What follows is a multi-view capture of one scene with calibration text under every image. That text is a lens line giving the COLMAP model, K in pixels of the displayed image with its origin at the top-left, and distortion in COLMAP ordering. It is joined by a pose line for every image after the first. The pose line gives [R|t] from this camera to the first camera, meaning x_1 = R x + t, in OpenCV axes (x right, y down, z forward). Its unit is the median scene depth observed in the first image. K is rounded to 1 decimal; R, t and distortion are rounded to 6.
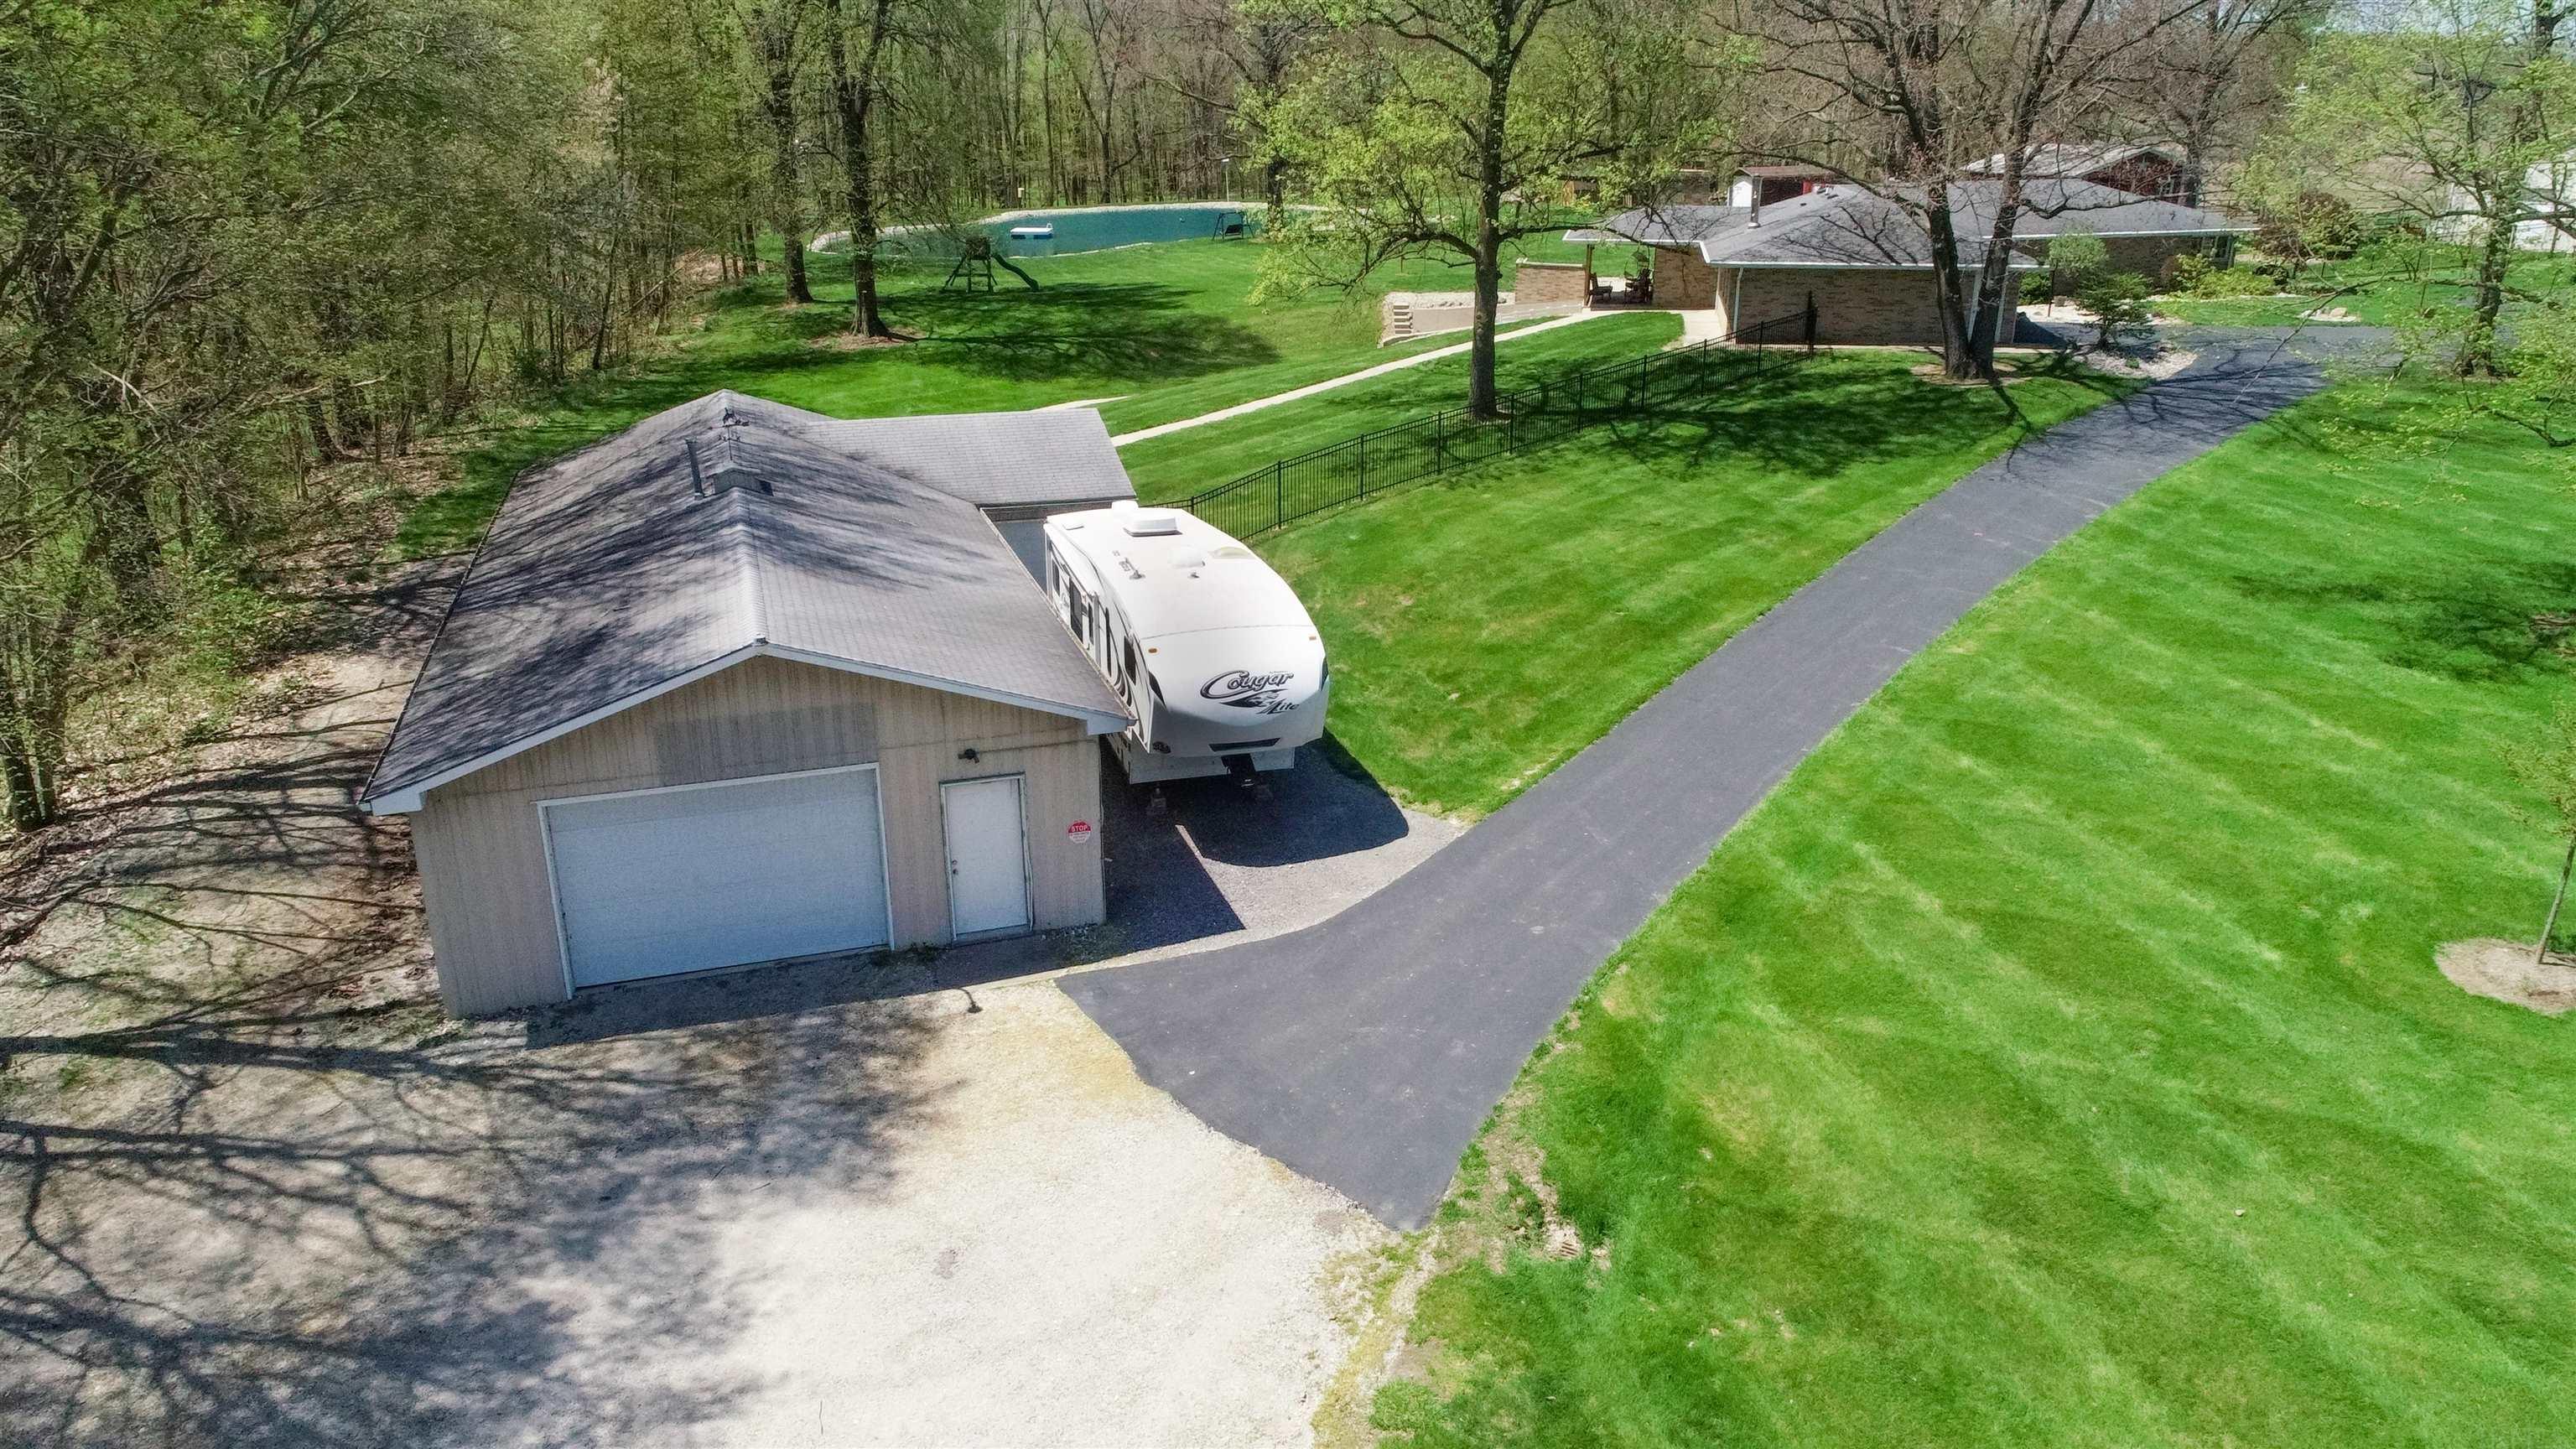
lens RADIAL K [[1770.2, 0, 1288.0], [0, 1770.2, 724.5], [0, 0, 1]] dist [0.062276, -0.076091]
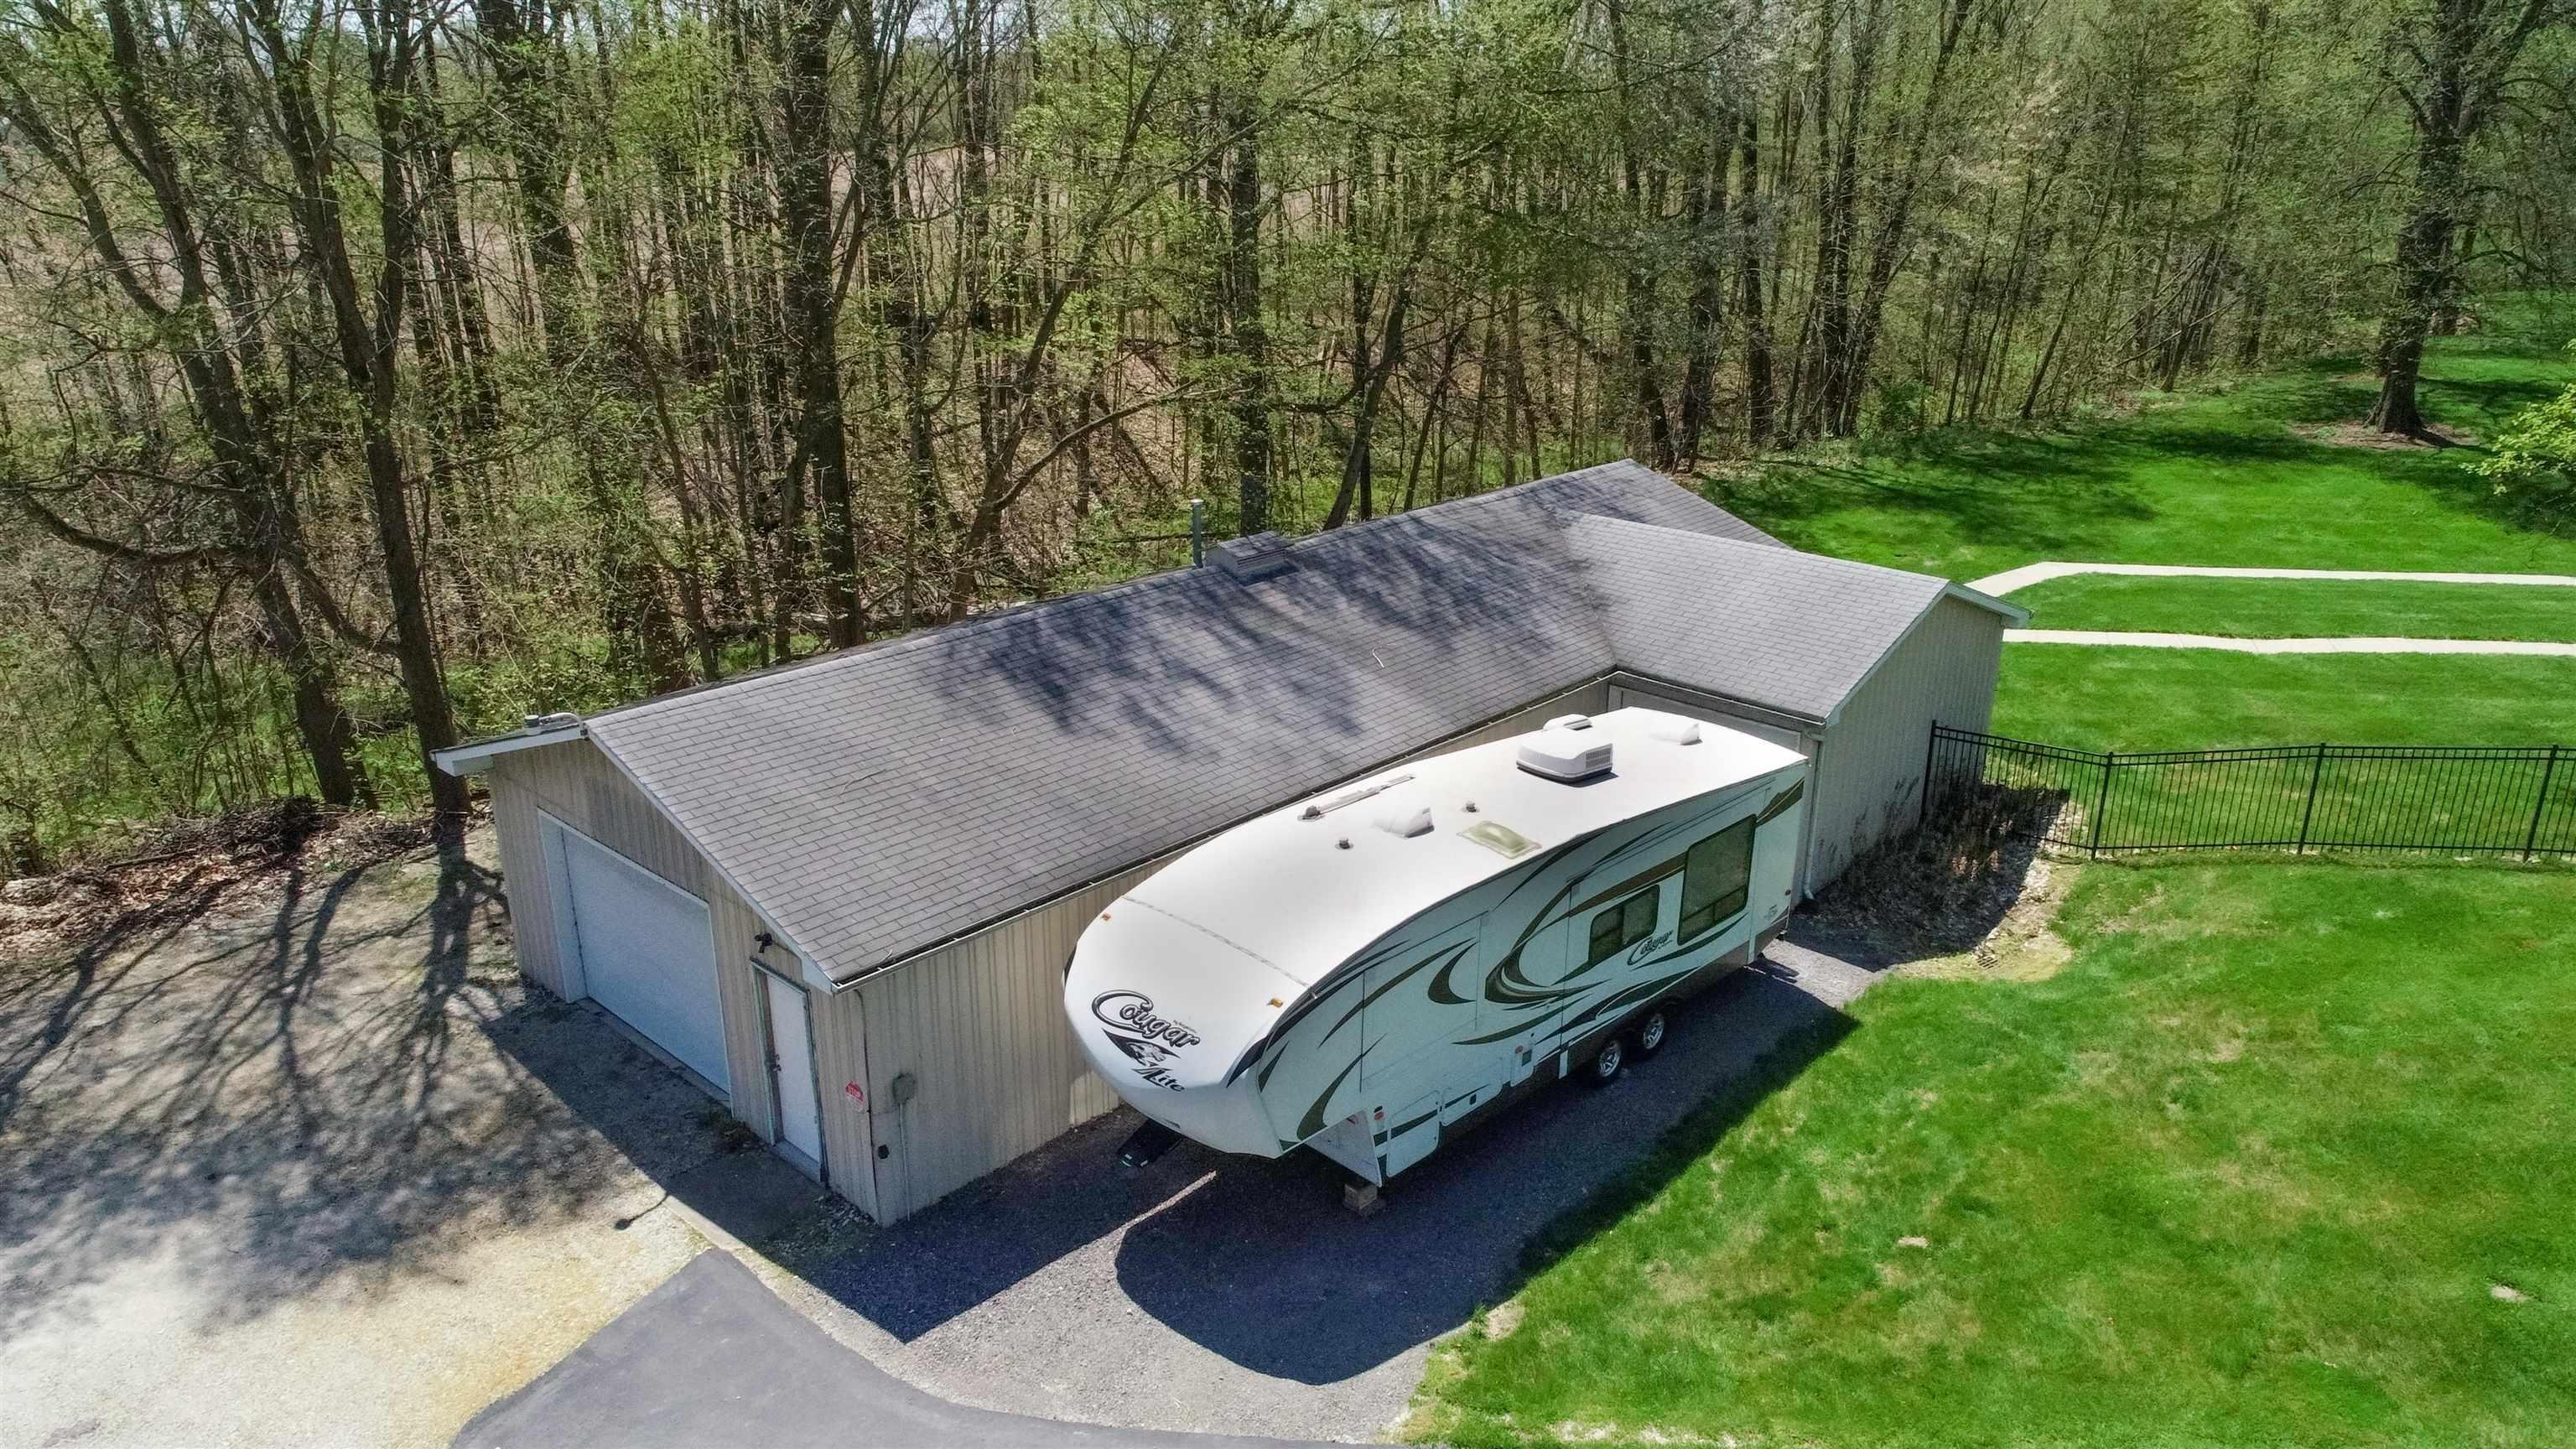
lens RADIAL K [[1700.1, 0, 1288.0], [0, 1700.1, 724.5], [0, 0, 1]] dist [0.008801, 0.001652]
pose [[0.478169, 0.289604, -0.829146, 0.457712], [-0.300430, 0.941054, 0.155432, -0.223265], [0.825285, 0.174778, 0.536989, 0.644208]]
